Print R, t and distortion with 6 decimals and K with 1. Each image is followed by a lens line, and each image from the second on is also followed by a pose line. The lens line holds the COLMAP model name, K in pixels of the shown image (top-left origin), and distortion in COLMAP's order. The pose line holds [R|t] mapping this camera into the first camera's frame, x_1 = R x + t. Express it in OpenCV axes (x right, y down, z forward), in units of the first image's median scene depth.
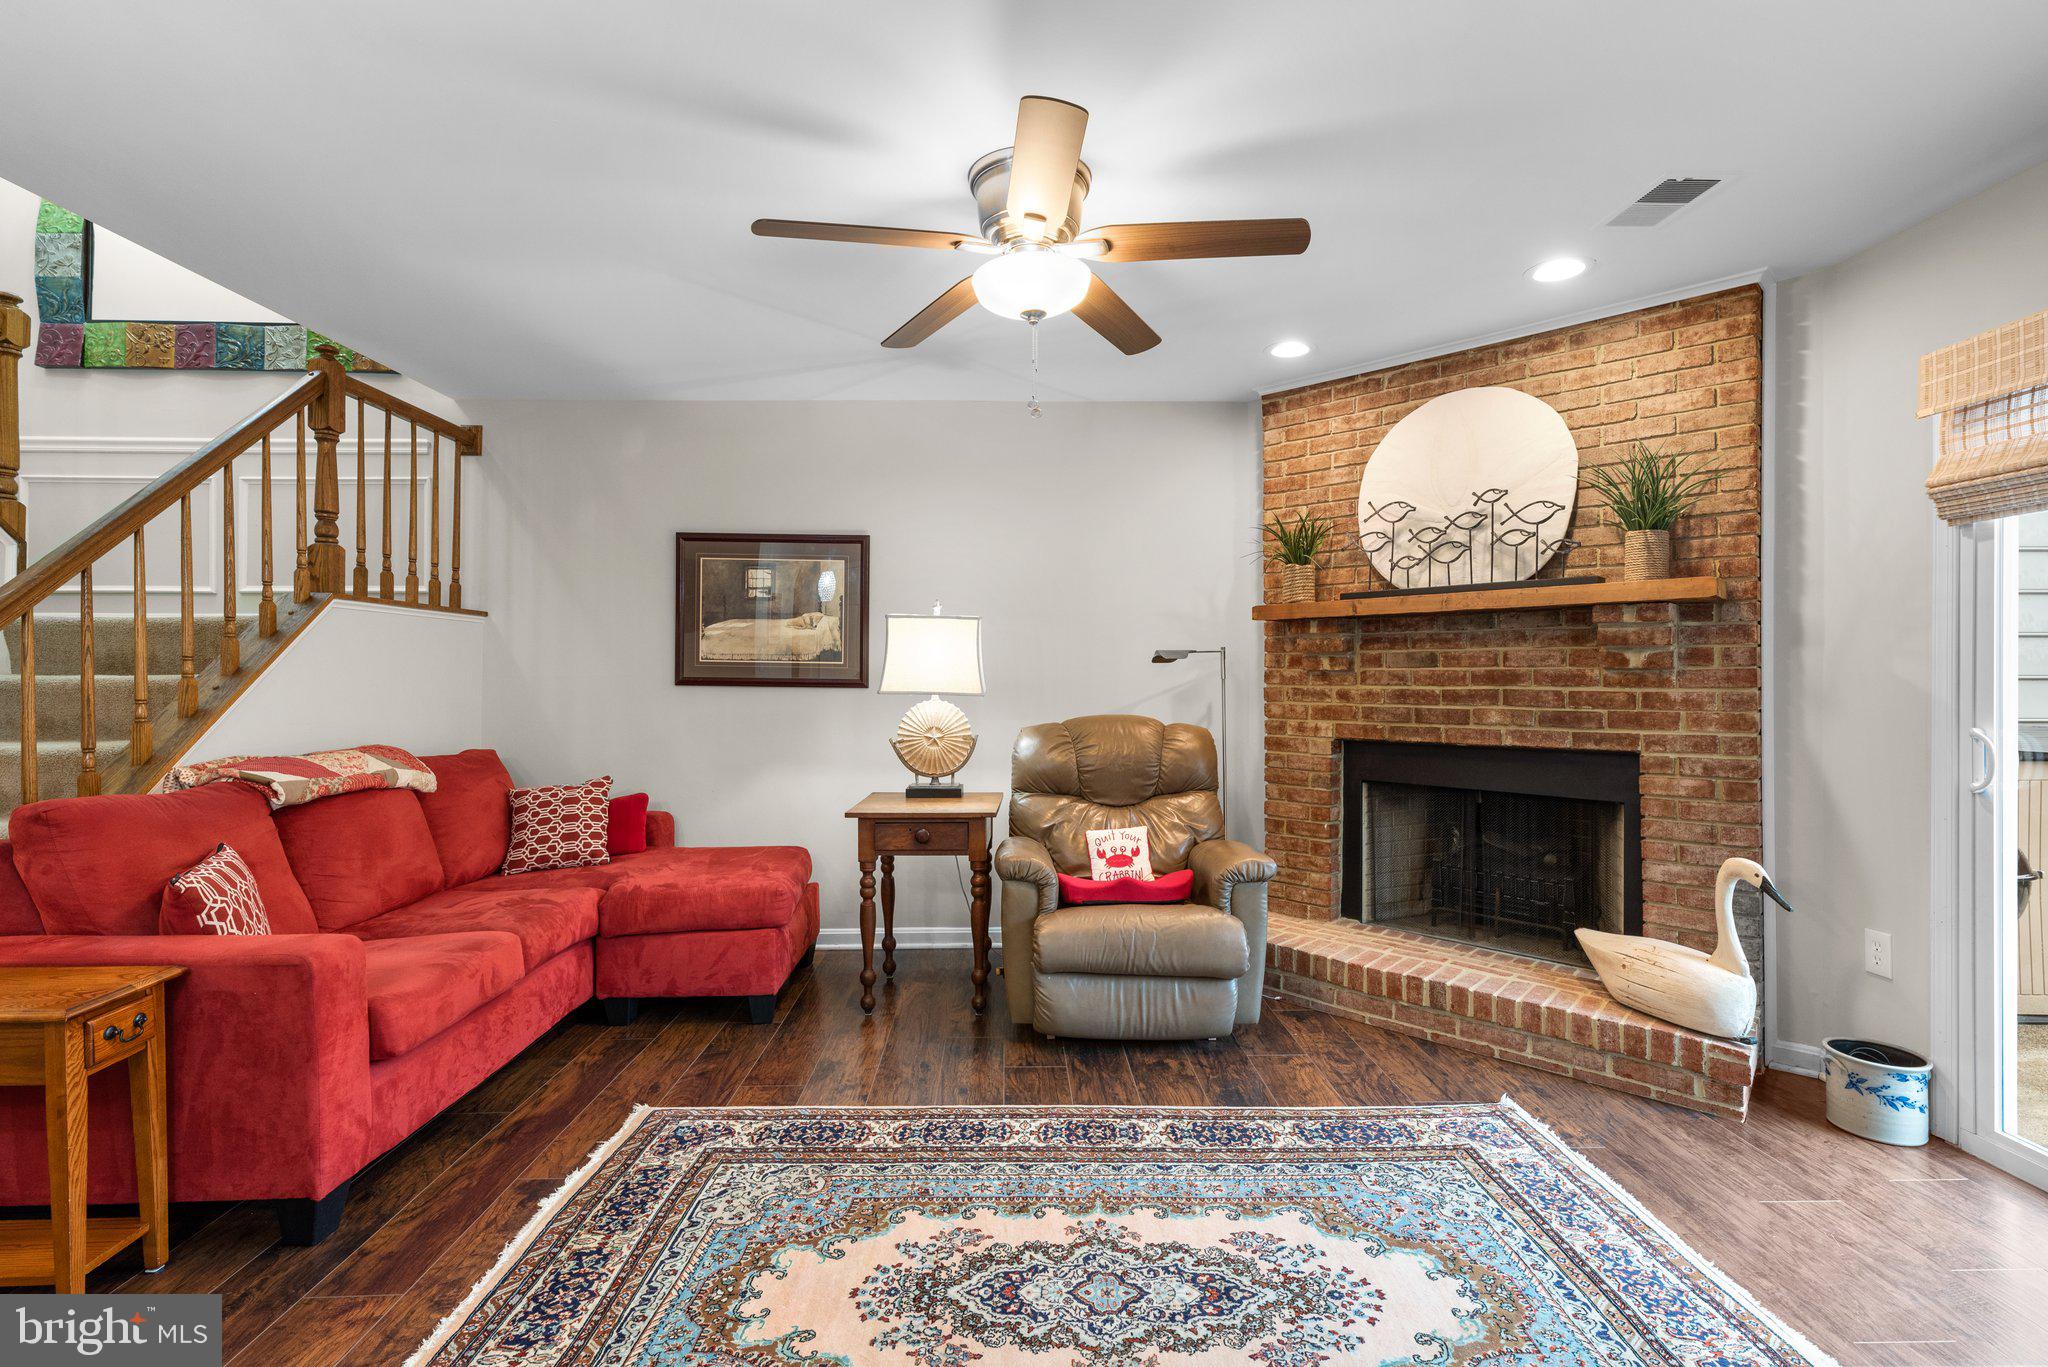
lens RADIAL K [[922.4, 0, 1028.9], [0, 922.4, 671.2], [0, 0, 1]] dist [0.002666, 0.000338]
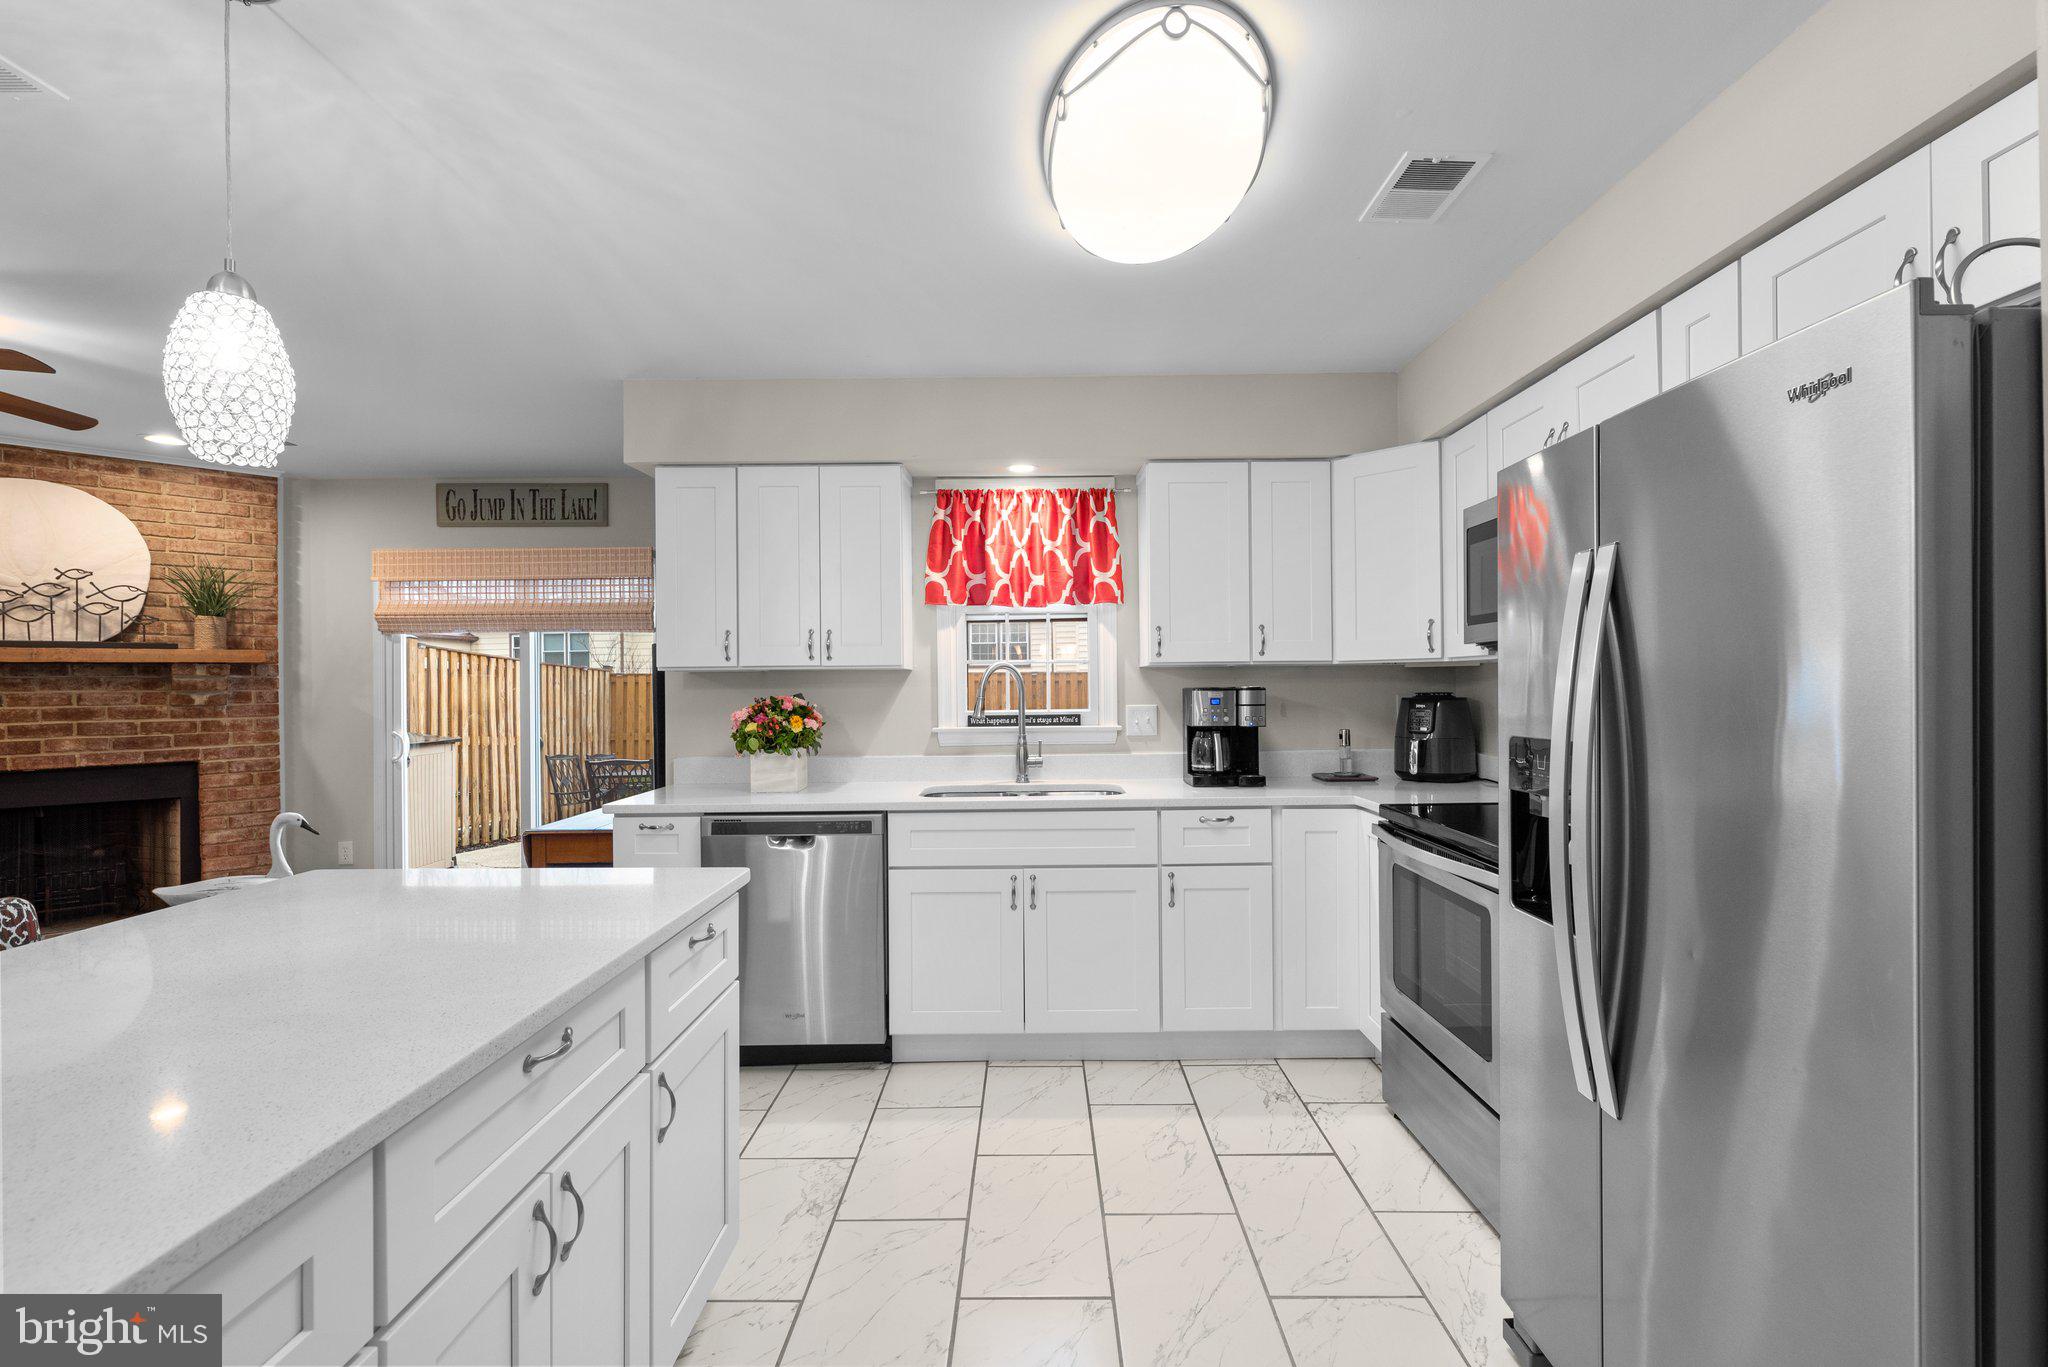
lens RADIAL K [[909.7, 0, 1032.9], [0, 909.7, 685.7], [0, 0, 1]] dist [0.001832, 0.000499]
pose [[0.019115, -0.001599, 0.999816, -0.778230], [0.006299, 0.999979, 0.001479, -0.027711], [-0.999797, 0.006270, 0.019124, -0.378114]]
